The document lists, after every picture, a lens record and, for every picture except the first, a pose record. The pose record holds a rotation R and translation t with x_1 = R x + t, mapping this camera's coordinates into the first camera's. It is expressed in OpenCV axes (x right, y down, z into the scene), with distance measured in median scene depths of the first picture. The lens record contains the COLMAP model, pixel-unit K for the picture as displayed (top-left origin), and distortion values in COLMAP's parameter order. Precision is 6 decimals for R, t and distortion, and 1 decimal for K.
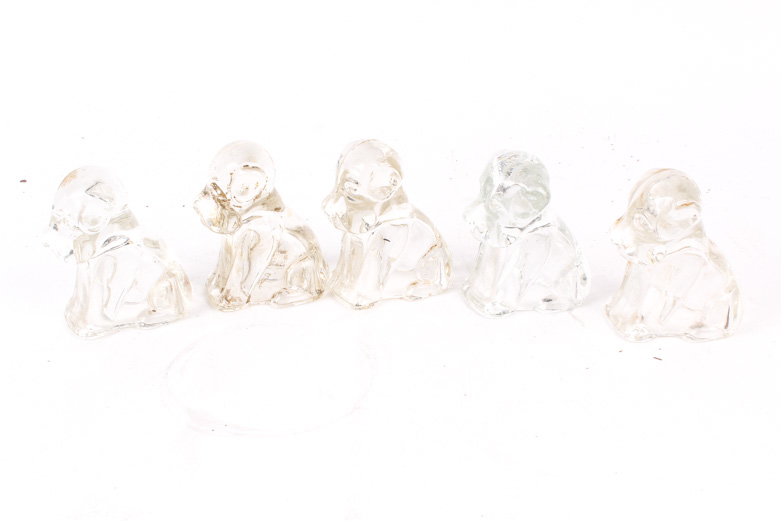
lens RADIAL K [[1067.8, 0, 388.2], [0, 1067.8, 257.4], [0, 0, 1]] dist [-0.069550, 0.000000]
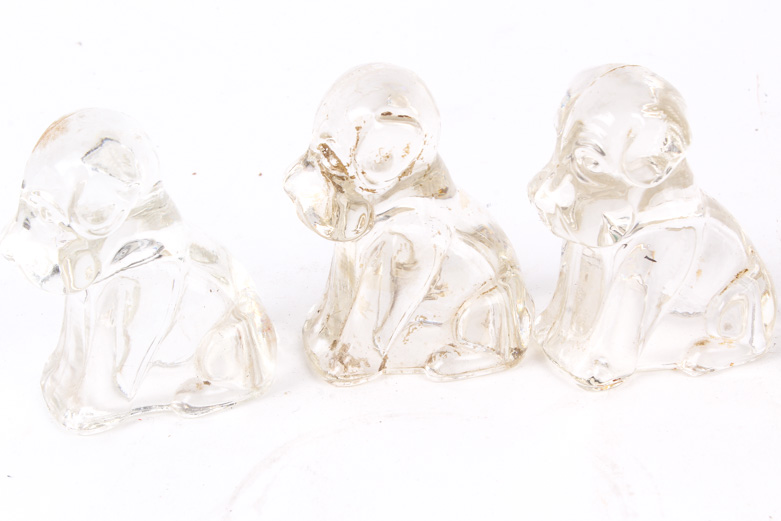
lens RADIAL K [[1803.1, 0, 386.9], [0, 1803.1, 259.6], [0, 0, 1]] dist [0.008382, 0.000000]
pose [[0.993457, 0.022016, -0.112068, -0.031160], [-0.020514, 0.999684, 0.014533, -0.026007], [0.112352, -0.012139, 0.993594, 0.116046]]
